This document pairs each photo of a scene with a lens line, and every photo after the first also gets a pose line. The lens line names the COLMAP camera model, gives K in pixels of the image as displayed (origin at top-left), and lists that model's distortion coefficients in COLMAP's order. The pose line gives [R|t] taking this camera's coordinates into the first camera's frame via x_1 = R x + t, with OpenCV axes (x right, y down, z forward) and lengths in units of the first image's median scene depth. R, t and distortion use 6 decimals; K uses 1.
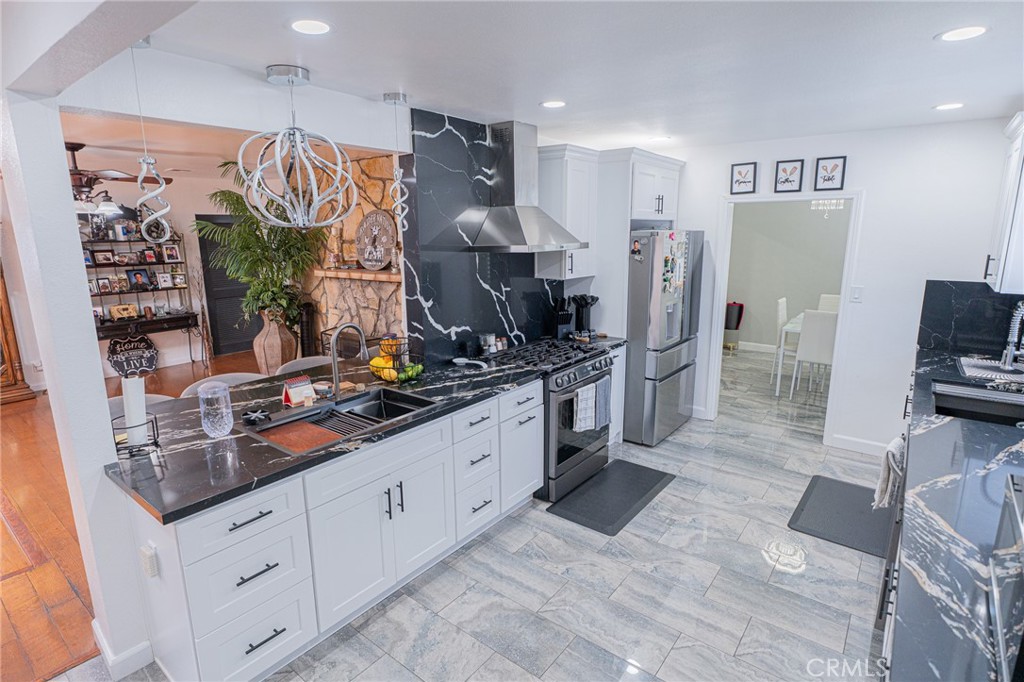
lens RADIAL K [[524.9, 0, 512.4], [0, 524.9, 340.4], [0, 0, 1]] dist [-0.017881, 0.001545]
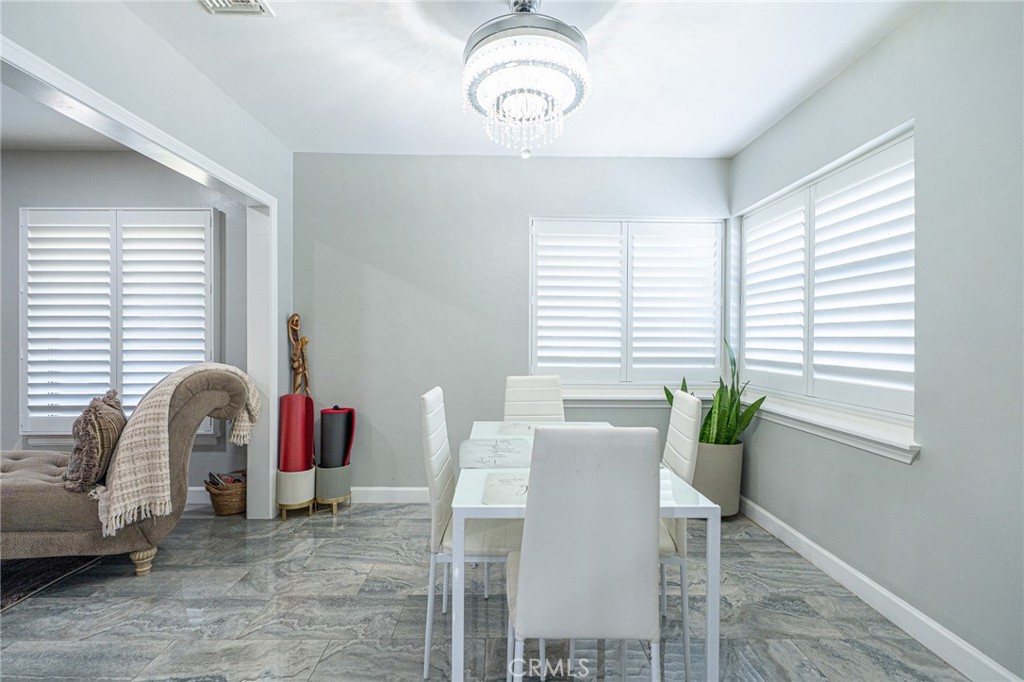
lens RADIAL K [[456.0, 0, 512.8], [0, 456.0, 340.2], [0, 0, 1]] dist [-0.000396, -0.000118]
pose [[0.781093, 0.008778, 0.624353, 0.471800], [0.119363, 0.979363, -0.163098, -0.072849], [-0.612900, 0.201919, 0.763926, 0.935371]]
